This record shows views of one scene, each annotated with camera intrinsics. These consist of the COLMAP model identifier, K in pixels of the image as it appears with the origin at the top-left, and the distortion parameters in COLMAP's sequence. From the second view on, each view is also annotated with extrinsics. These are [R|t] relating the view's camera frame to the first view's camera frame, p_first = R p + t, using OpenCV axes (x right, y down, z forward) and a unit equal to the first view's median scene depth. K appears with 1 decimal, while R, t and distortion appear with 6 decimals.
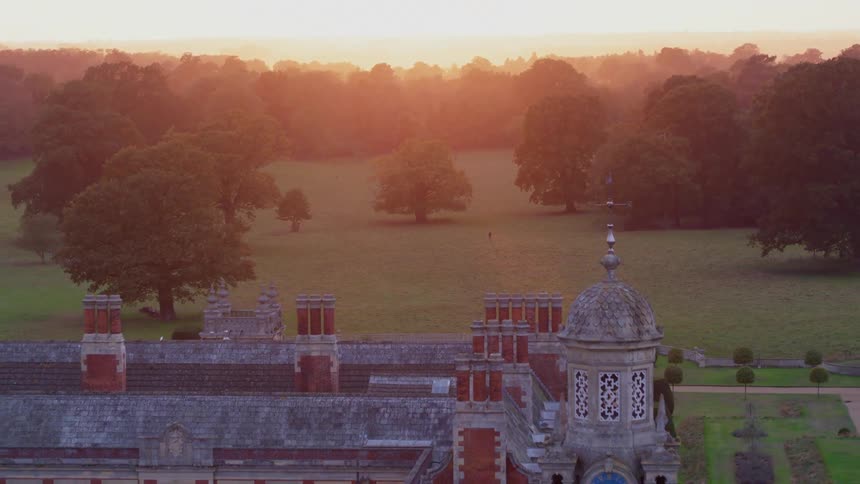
lens RADIAL K [[2207.2, 0, 430.0], [0, 2207.2, 242.0], [0, 0, 1]] dist [0.083486, -0.019284]
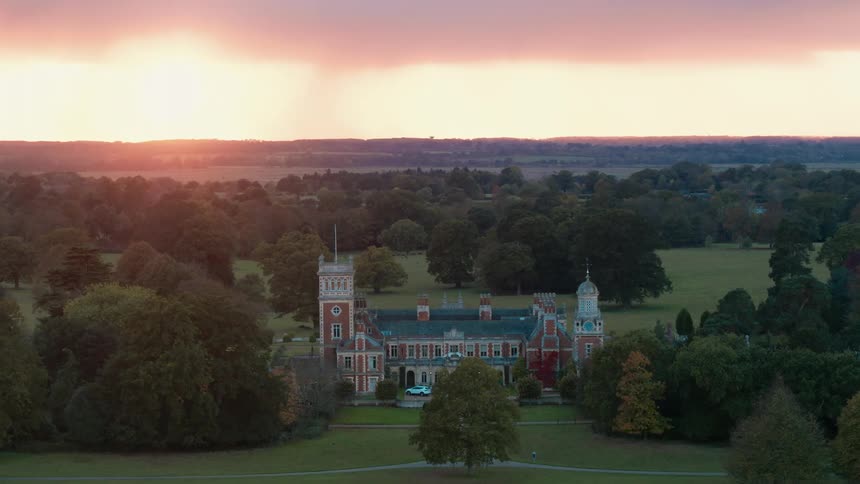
lens RADIAL K [[2207.2, 0, 430.0], [0, 2207.2, 242.0], [0, 0, 1]] dist [0.083486, -0.019284]
pose [[0.992984, 0.001296, 0.118239, -0.538598], [0.004162, 0.998937, -0.045899, 0.099155], [-0.118173, 0.046069, 0.991924, -2.409551]]
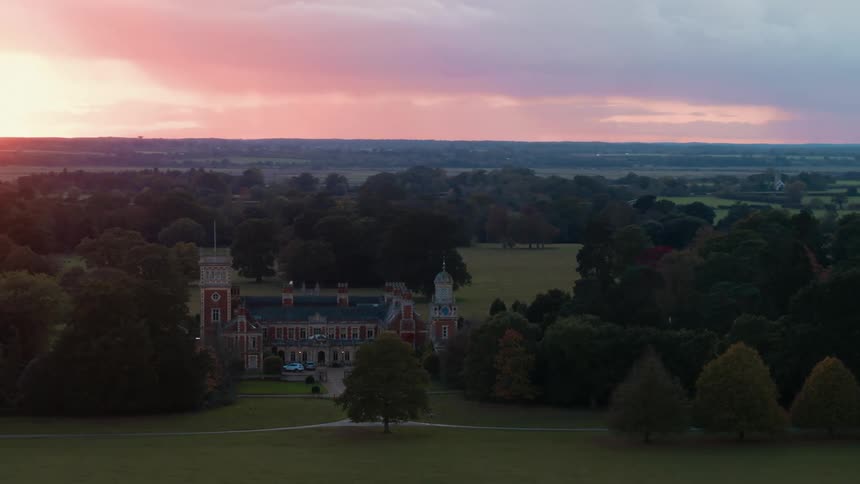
lens RADIAL K [[2207.2, 0, 430.0], [0, 2207.2, 242.0], [0, 0, 1]] dist [0.083486, -0.019284]
pose [[0.967944, 0.008937, 0.251005, -0.870107], [0.002752, 0.998929, -0.046178, 0.129551], [-0.251149, 0.045388, 0.966884, -2.795518]]
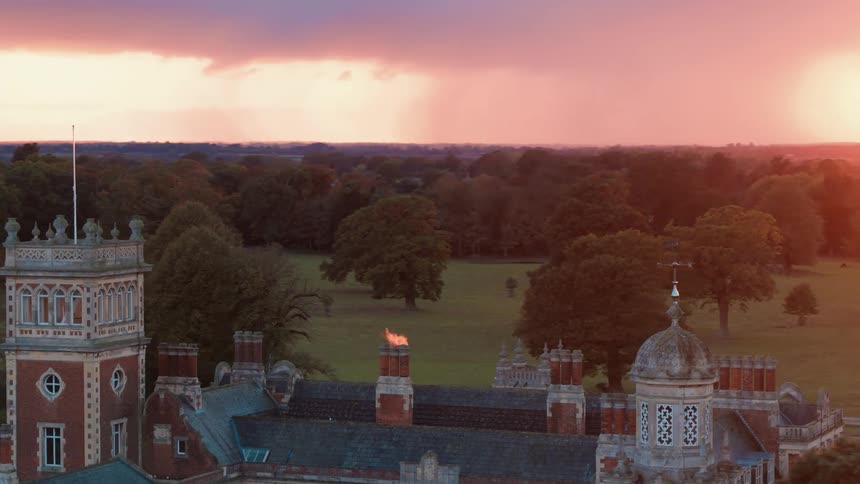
lens RADIAL K [[2207.2, 0, 430.0], [0, 2207.2, 242.0], [0, 0, 1]] dist [0.083486, -0.019284]
pose [[0.958521, 0.025547, -0.283876, 0.199072], [-0.038803, 0.998399, -0.041168, 0.017172], [0.282370, 0.050475, 0.957977, -0.123560]]
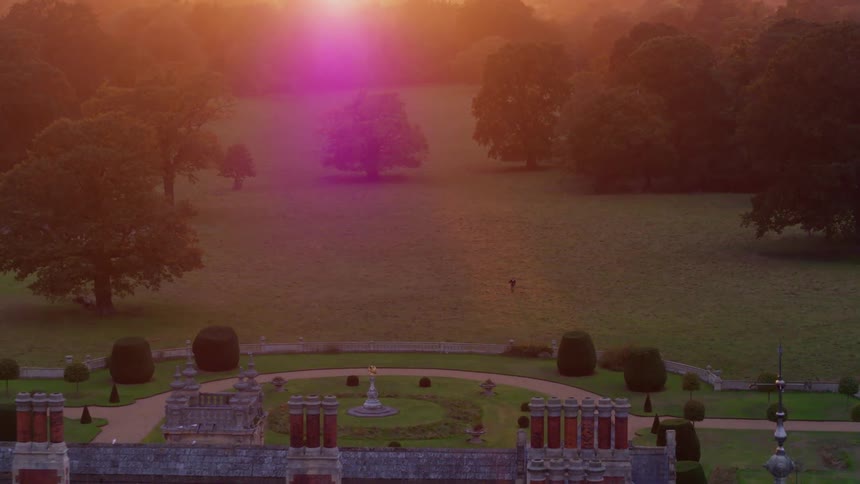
lens RADIAL K [[2208.4, 0, 428.0], [0, 2208.4, 185.4], [0, 0, 1]] dist [0.050050, 0.478219]
pose [[0.999429, 0.006493, 0.033145, -0.036372], [-0.006948, 0.999883, 0.013626, -0.060325], [-0.033053, -0.013849, 0.999358, 0.206972]]
